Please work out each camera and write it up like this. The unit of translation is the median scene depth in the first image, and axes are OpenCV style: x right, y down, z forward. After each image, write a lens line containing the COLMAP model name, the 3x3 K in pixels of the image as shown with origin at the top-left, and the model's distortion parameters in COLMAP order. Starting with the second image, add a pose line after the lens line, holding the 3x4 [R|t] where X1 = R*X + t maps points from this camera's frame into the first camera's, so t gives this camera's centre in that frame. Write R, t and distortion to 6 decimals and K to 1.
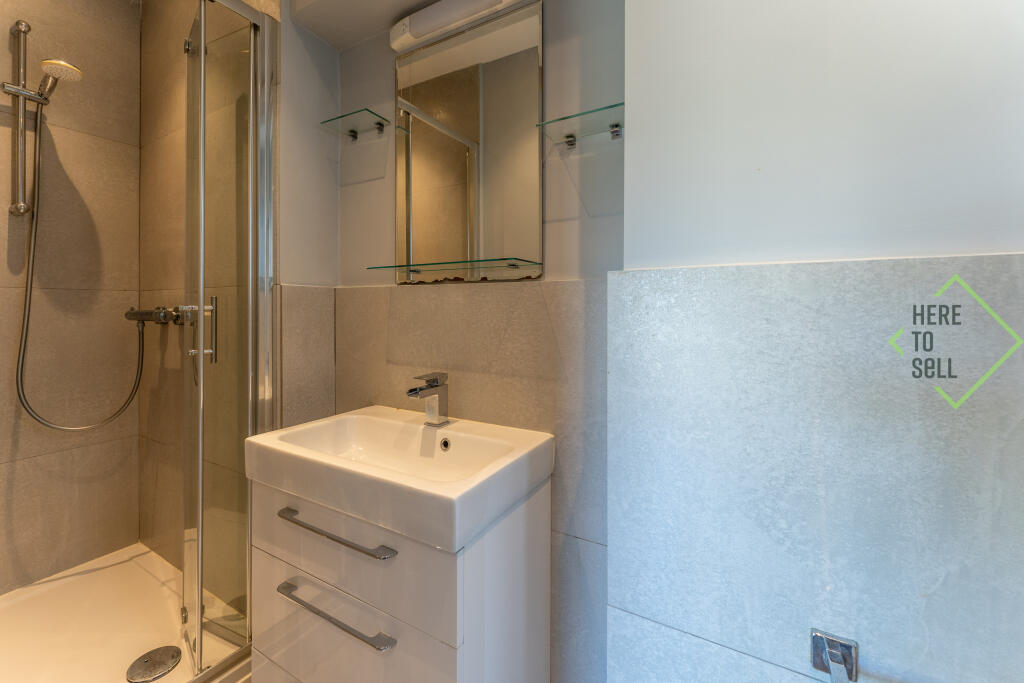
lens RADIAL K [[418.3, 0, 510.2], [0, 418.3, 318.5], [0, 0, 1]] dist [-0.000118, 0.000025]
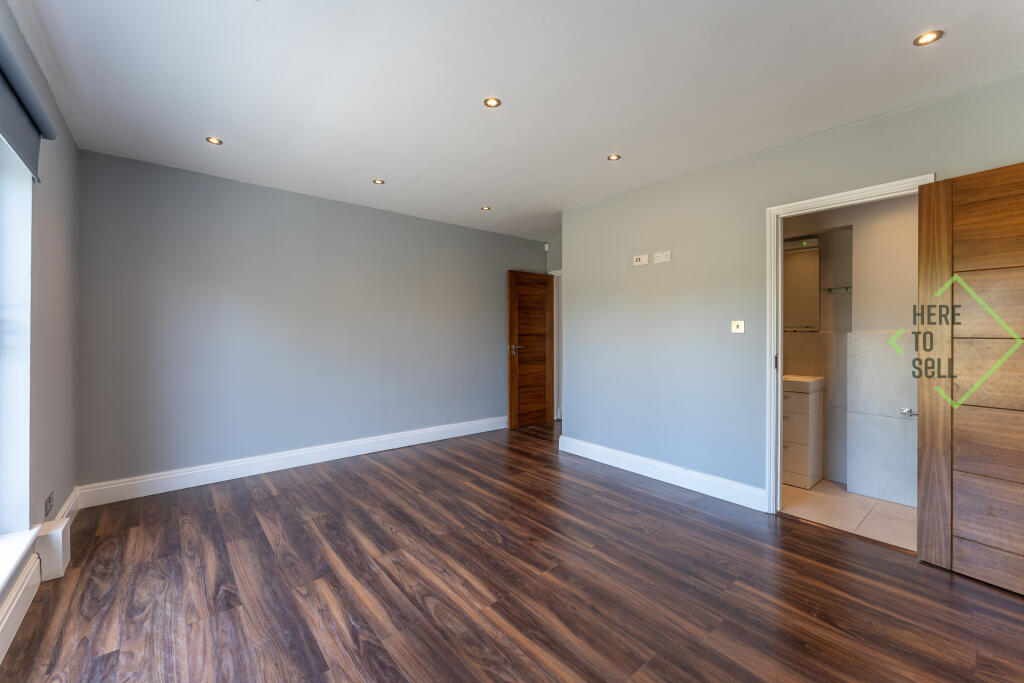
lens RADIAL K [[412.7, 0, 512.0], [0, 412.7, 341.5], [0, 0, 1]] dist [-0.000152, -0.000005]
pose [[0.938608, -0.001651, -0.344982, -1.154342], [0.001295, 0.999998, -0.001263, -0.018272], [0.344983, 0.000738, 0.938608, -3.112943]]
